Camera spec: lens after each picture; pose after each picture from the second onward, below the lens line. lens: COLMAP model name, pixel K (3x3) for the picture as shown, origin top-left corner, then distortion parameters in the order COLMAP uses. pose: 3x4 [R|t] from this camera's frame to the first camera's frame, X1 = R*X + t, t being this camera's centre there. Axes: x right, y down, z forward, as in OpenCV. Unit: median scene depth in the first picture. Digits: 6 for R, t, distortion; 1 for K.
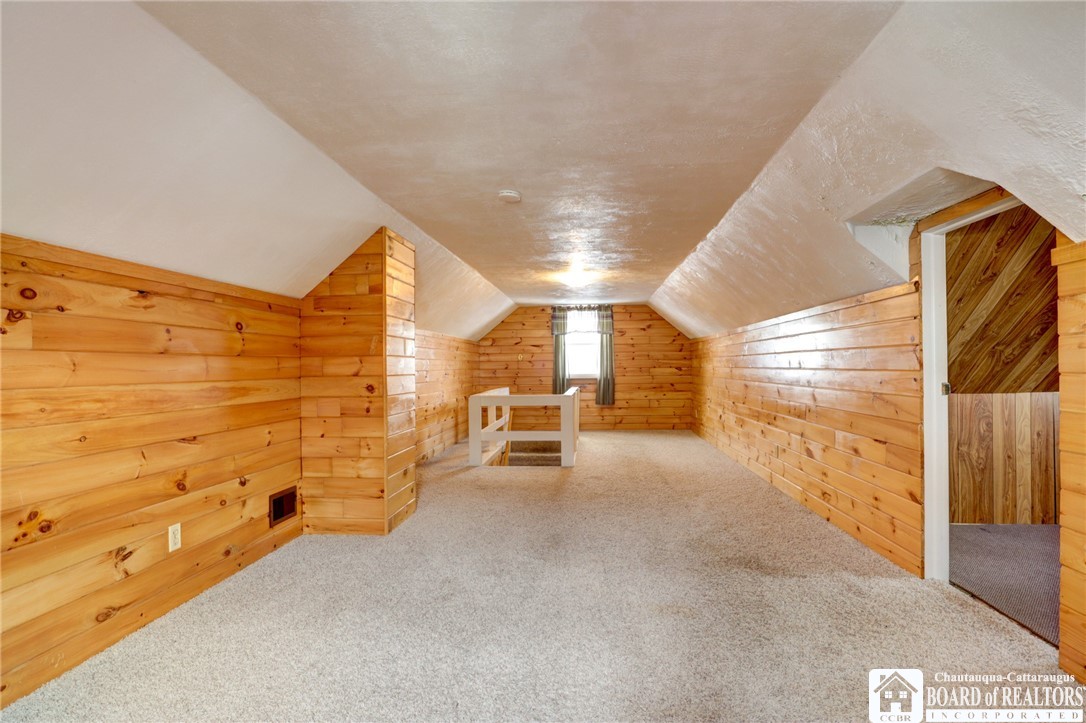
lens RADIAL K [[546.4, 0, 552.2], [0, 546.4, 363.3], [0, 0, 1]] dist [-0.046527, 0.013913]
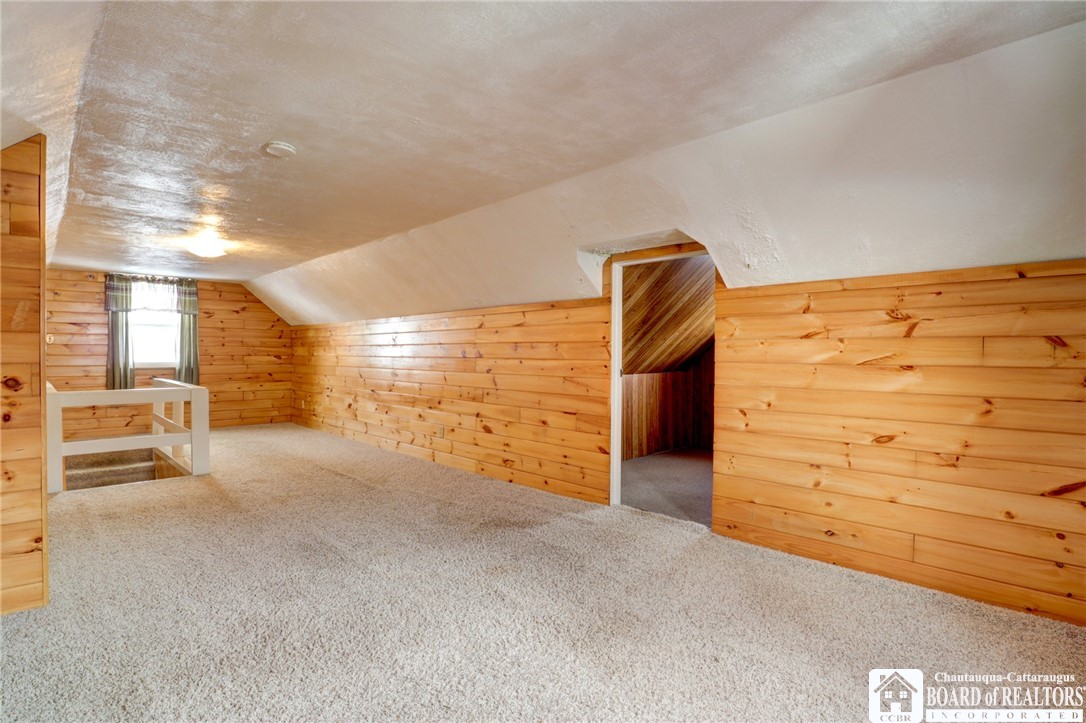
lens RADIAL K [[546.4, 0, 552.2], [0, 546.4, 363.3], [0, 0, 1]] dist [-0.046527, 0.013913]
pose [[0.662201, 0.001803, 0.749324, -0.179406], [-0.016229, 0.999797, 0.011936, 0.002427], [-0.749150, -0.020065, 0.662096, 0.055941]]
